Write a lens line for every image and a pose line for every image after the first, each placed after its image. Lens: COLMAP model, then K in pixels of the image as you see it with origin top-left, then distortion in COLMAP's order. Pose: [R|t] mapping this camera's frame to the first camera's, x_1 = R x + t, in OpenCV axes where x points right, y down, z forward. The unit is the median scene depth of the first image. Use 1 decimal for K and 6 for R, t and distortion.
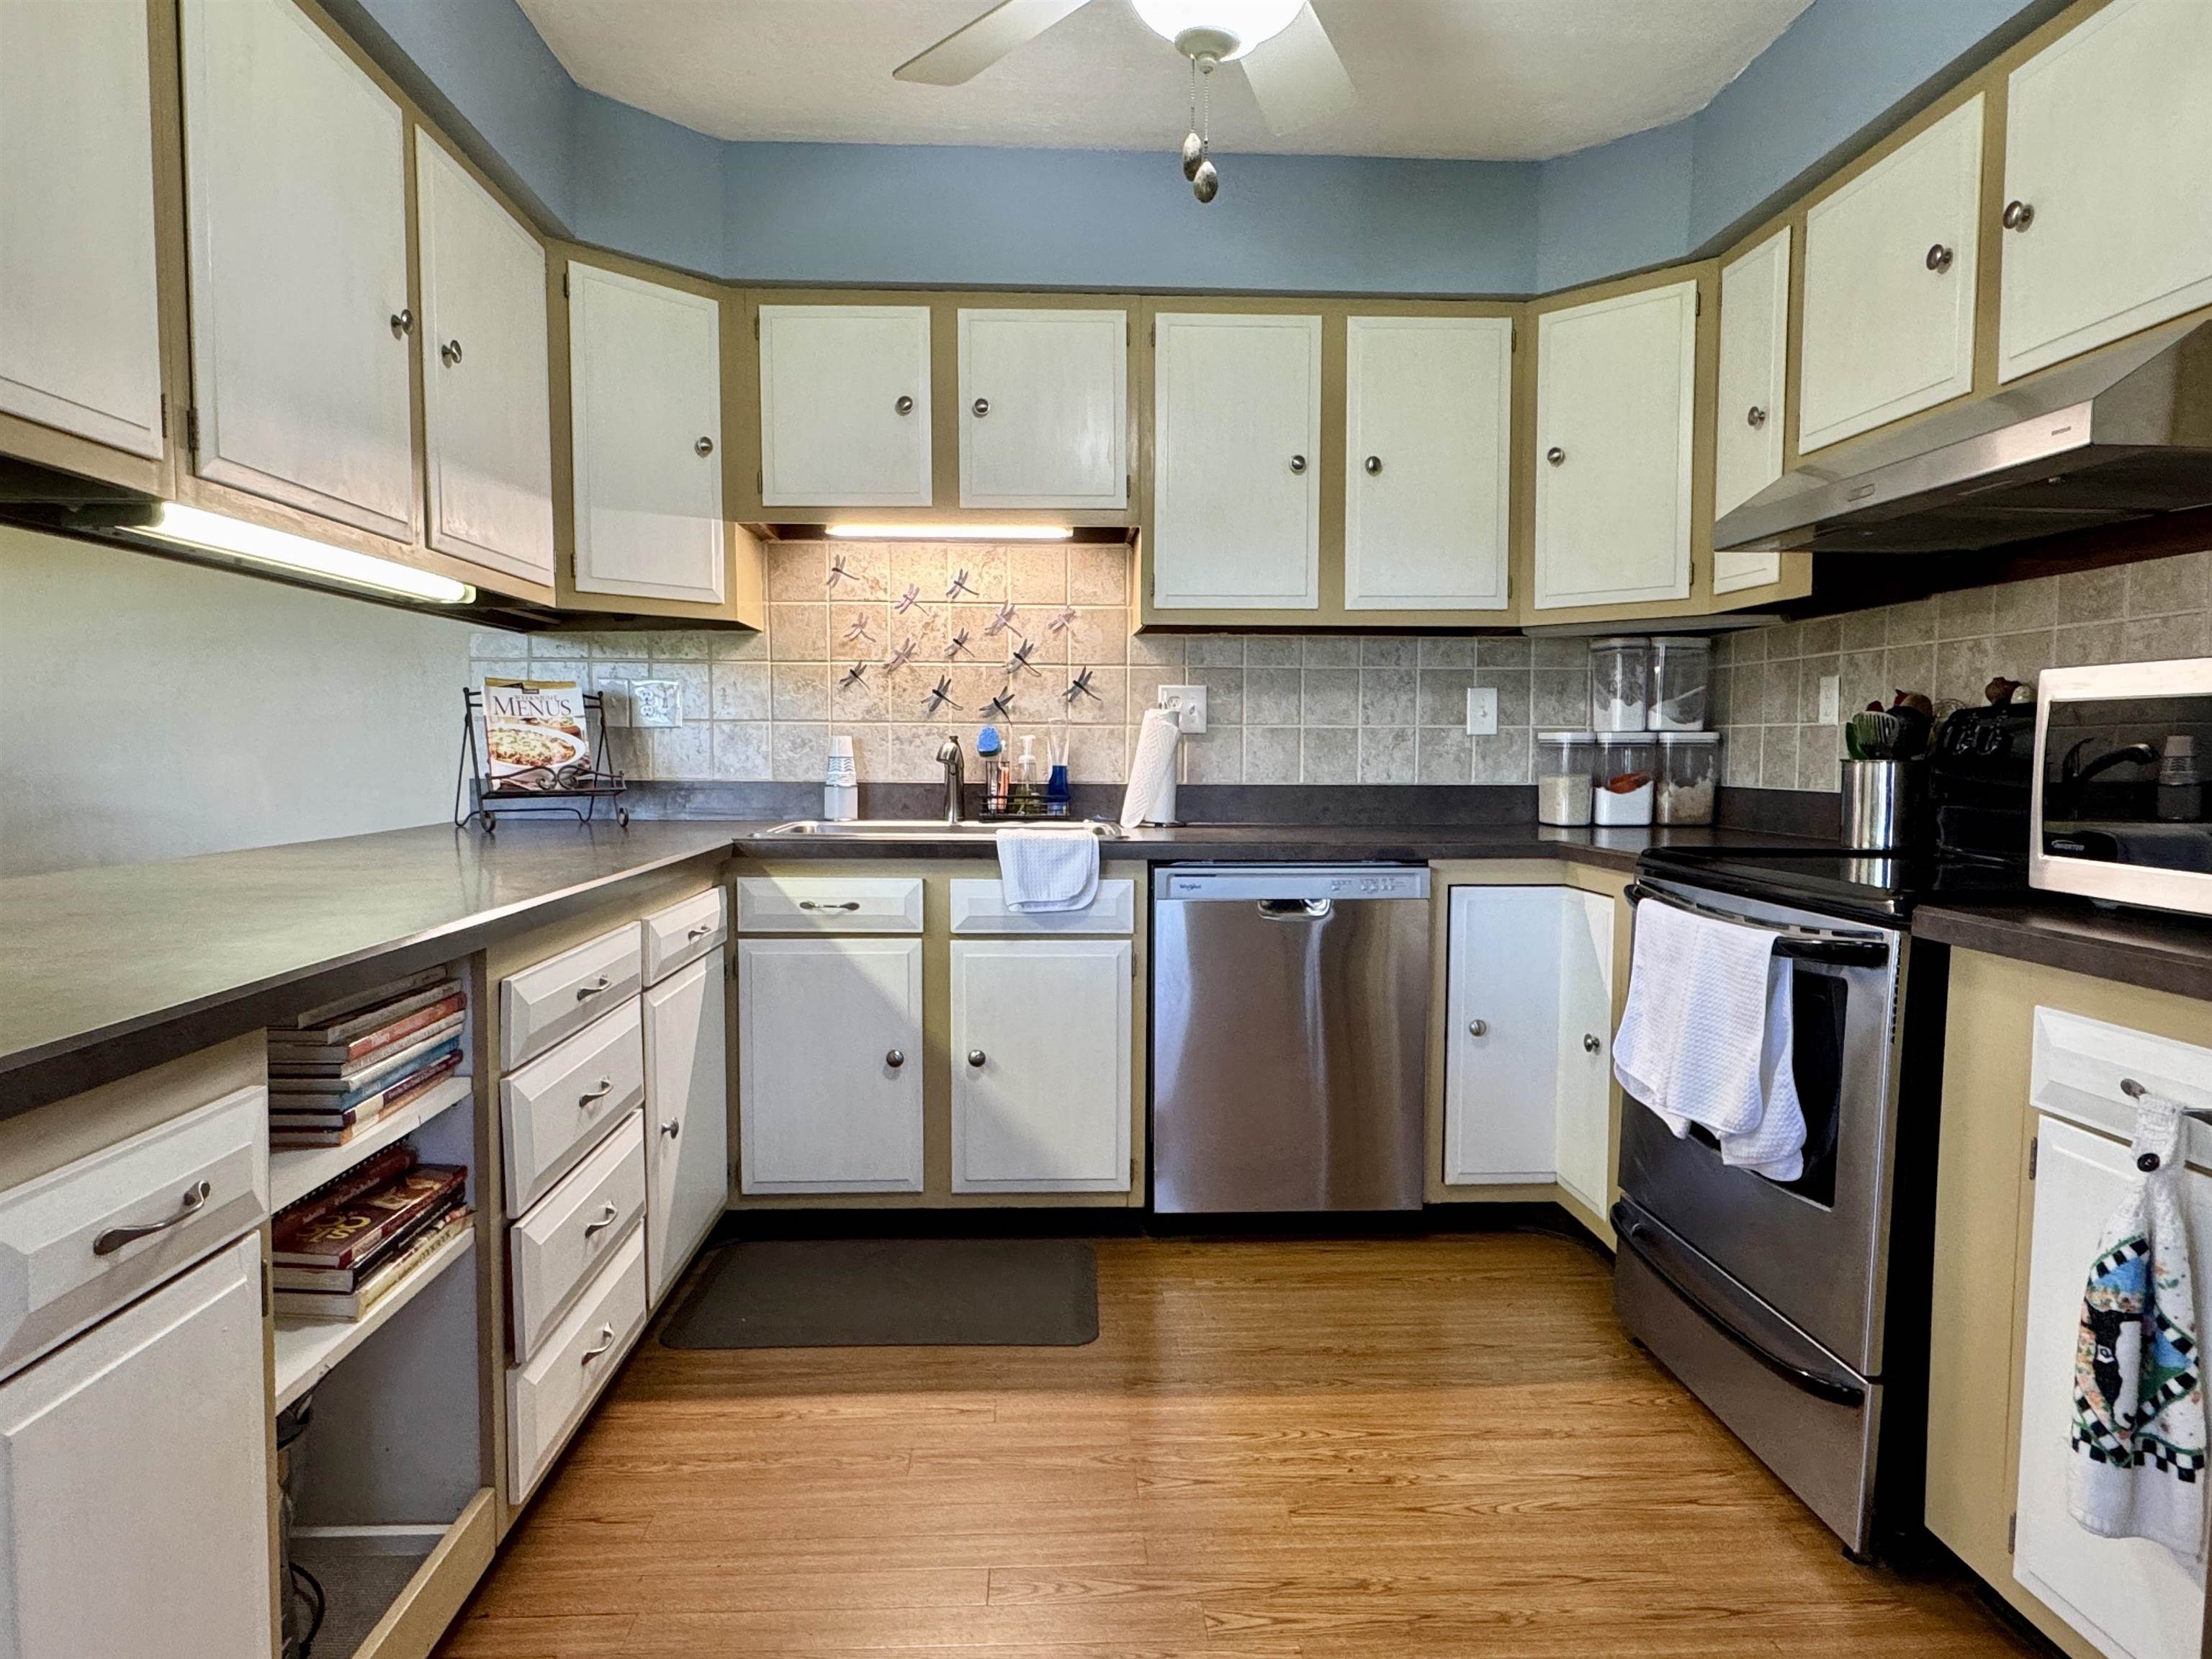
lens RADIAL K [[1330.2, 0, 1099.3], [0, 1330.2, 833.0], [0, 0, 1]] dist [-0.003882, 0.000923]
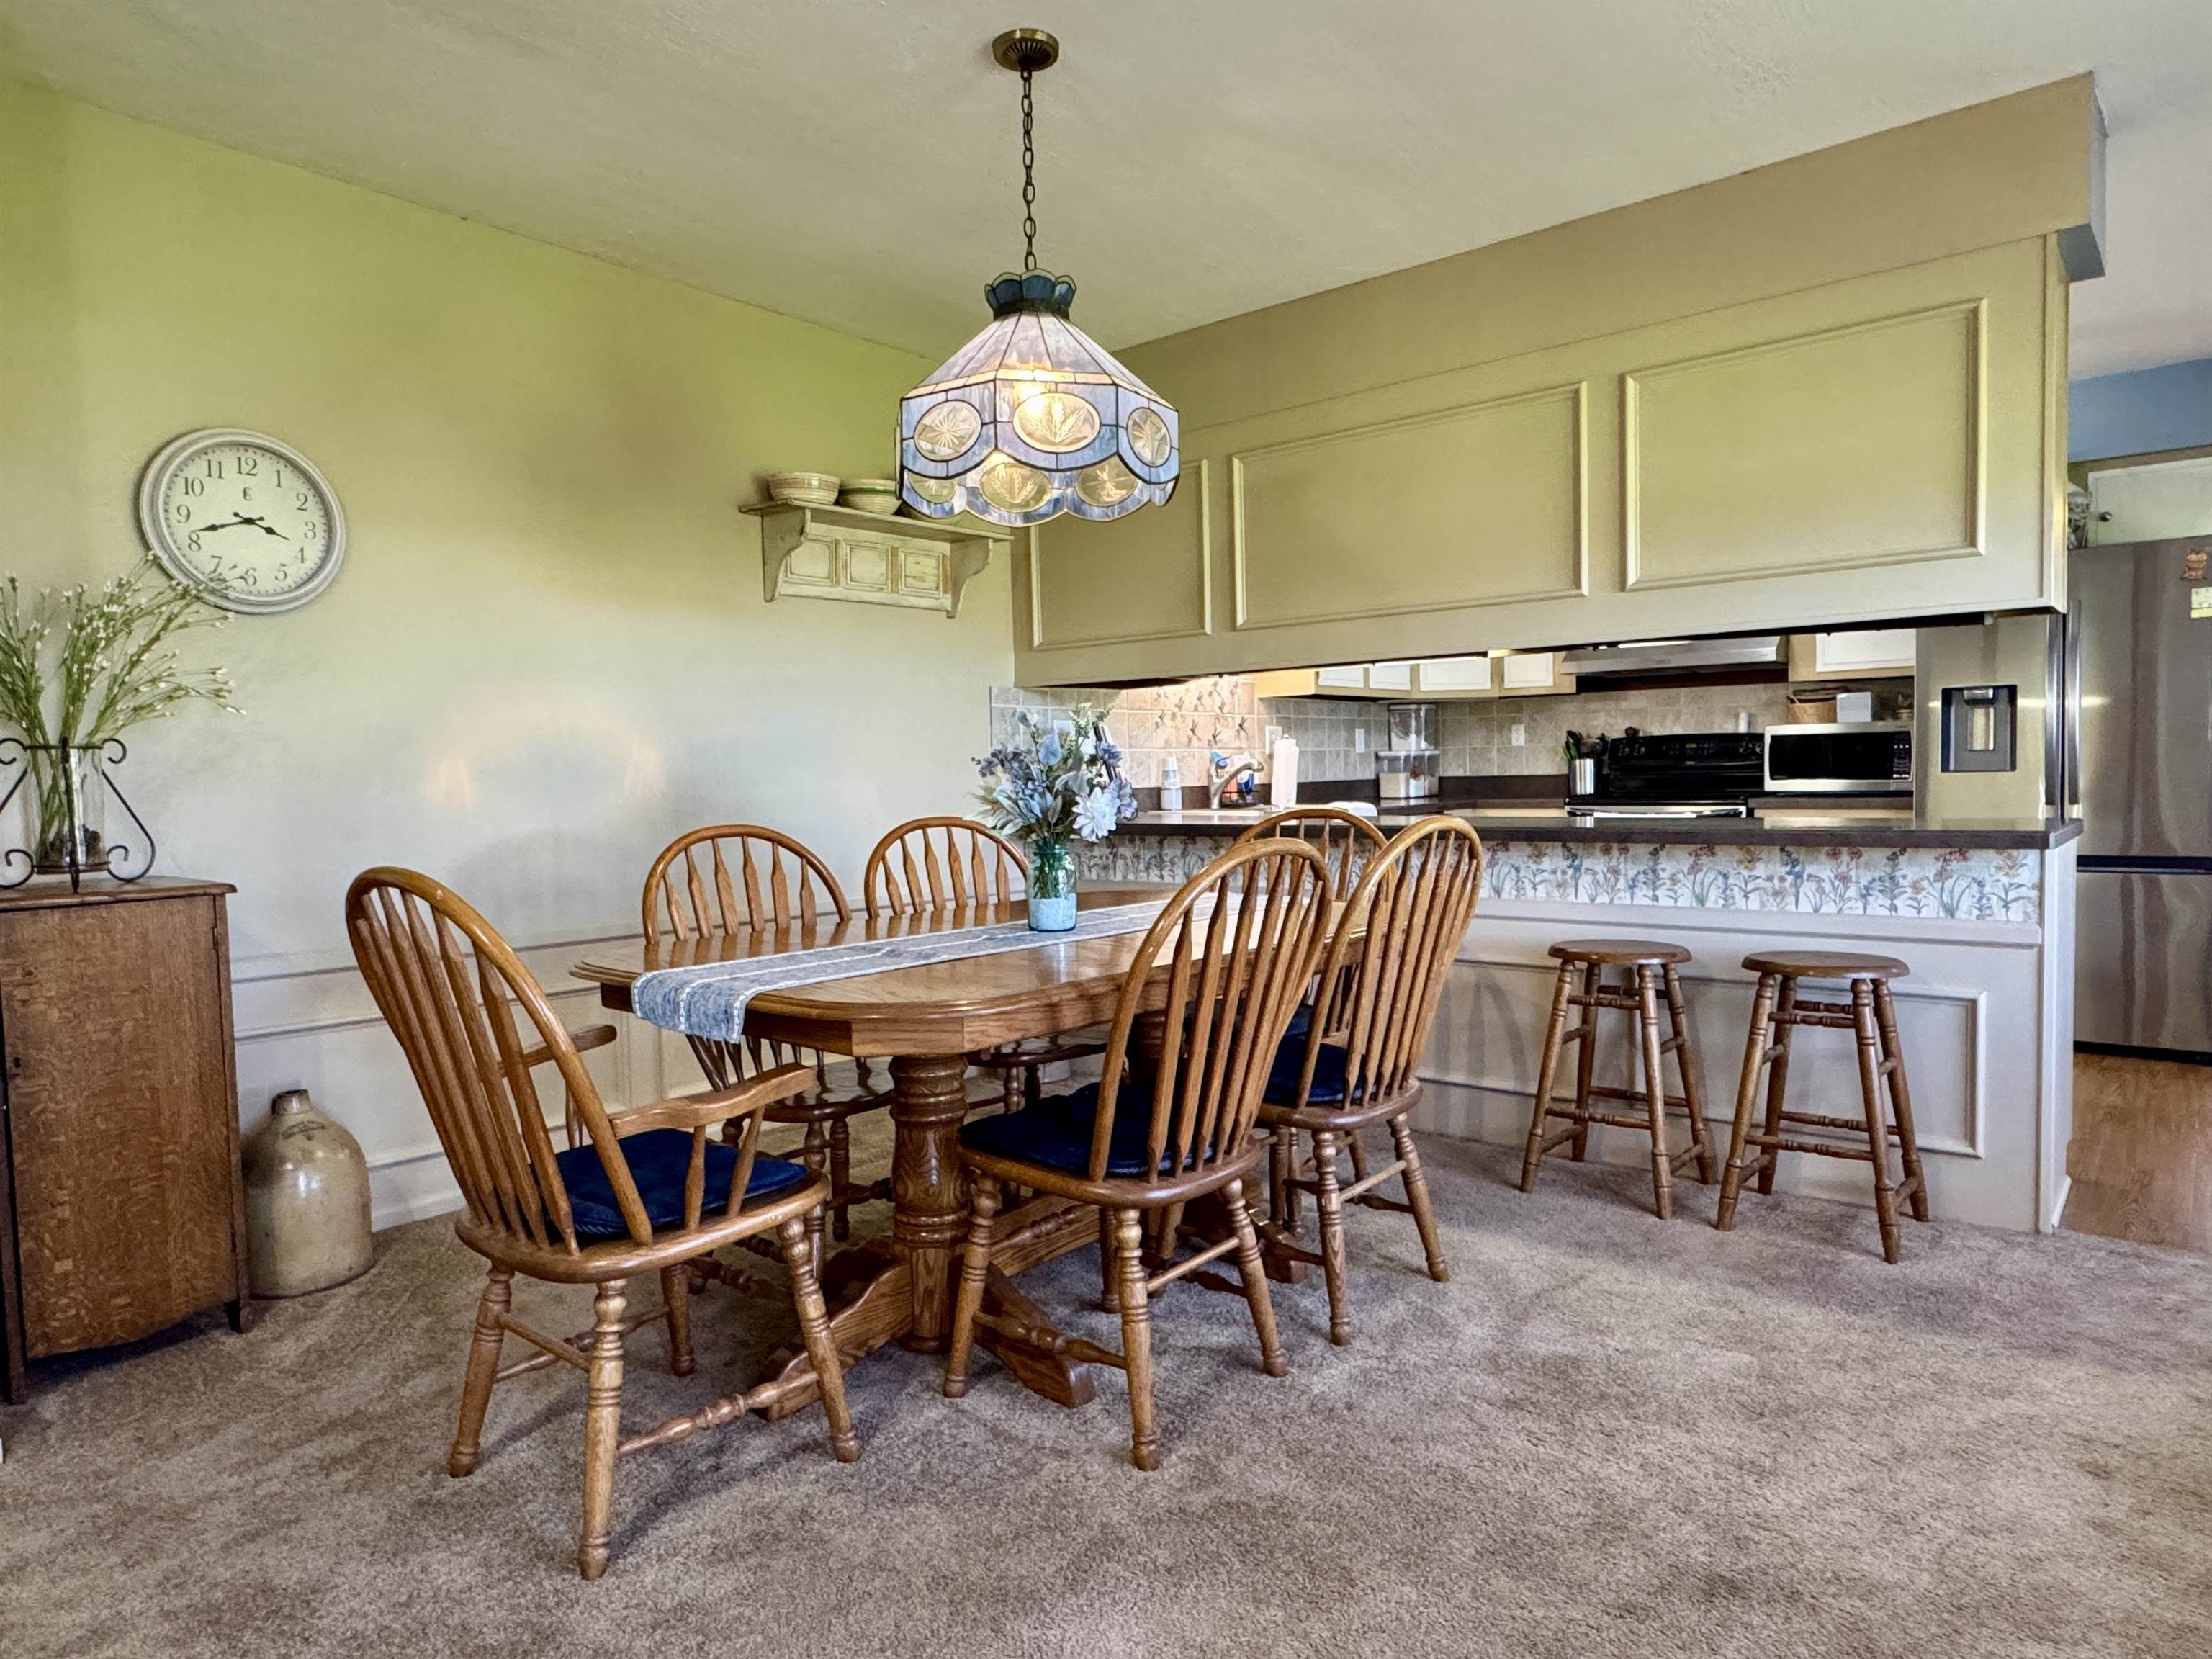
lens RADIAL K [[1330.2, 0, 1110.9], [0, 1330.2, 832.6], [0, 0, 1]] dist [-0.003882, 0.000923]
pose [[0.645022, -0.056587, 0.762066, -1.453391], [0.077078, 0.996986, 0.008791, -0.004823], [-0.760267, 0.053068, 0.647440, 0.046806]]
